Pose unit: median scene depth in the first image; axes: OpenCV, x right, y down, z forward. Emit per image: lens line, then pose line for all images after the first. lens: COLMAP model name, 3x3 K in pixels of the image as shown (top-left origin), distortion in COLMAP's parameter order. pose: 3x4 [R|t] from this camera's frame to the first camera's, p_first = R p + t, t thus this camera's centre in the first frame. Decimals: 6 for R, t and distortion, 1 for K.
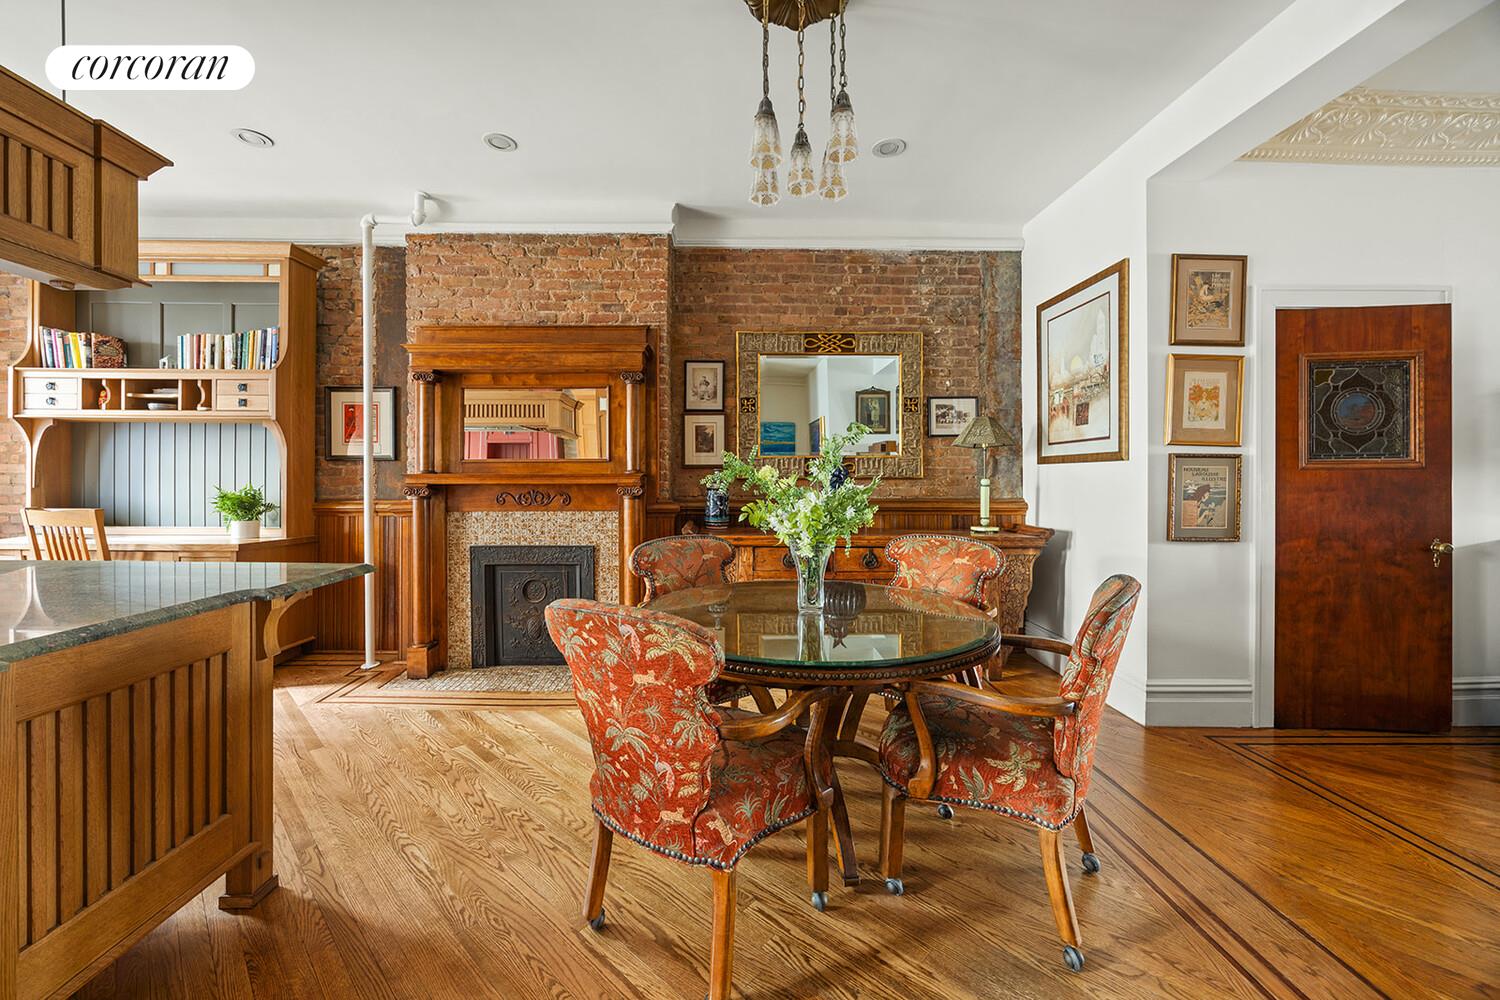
lens RADIAL K [[614.3, 0, 746.3], [0, 614.3, 499.4], [0, 0, 1]] dist [0.000441, 0.000037]
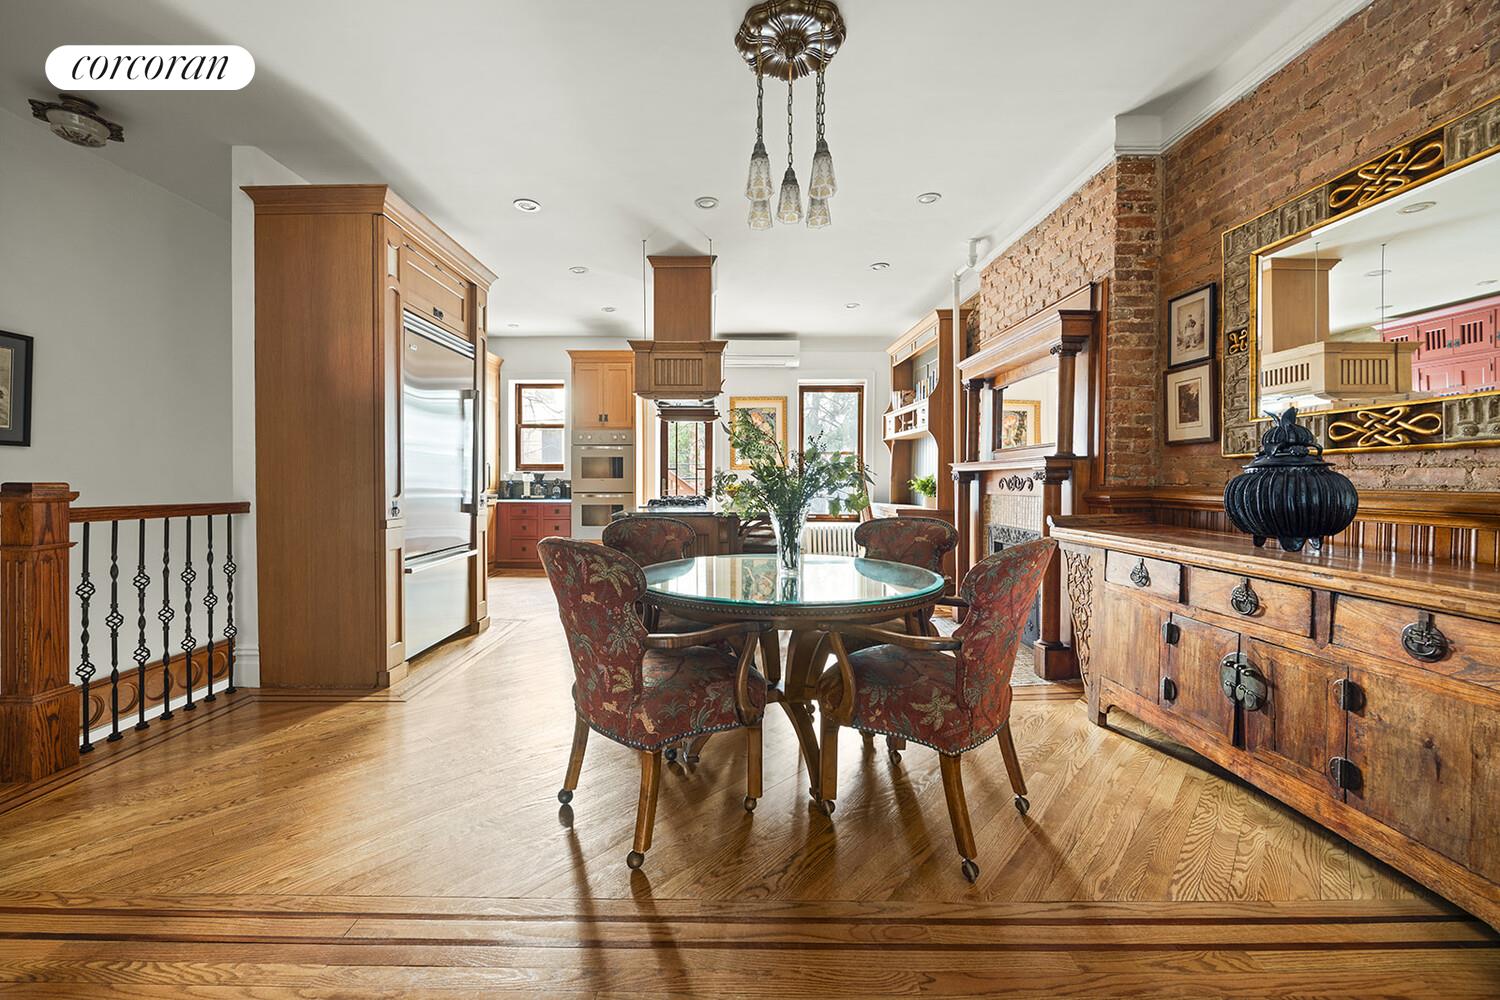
lens RADIAL K [[614.3, 0, 748.1], [0, 614.3, 484.1], [0, 0, 1]] dist [0.000441, 0.000037]
pose [[-0.022432, 0.009677, -0.999702, 0.653340], [-0.005575, 0.999936, 0.009804, -0.008796], [0.999733, 0.005793, -0.022376, 0.506475]]
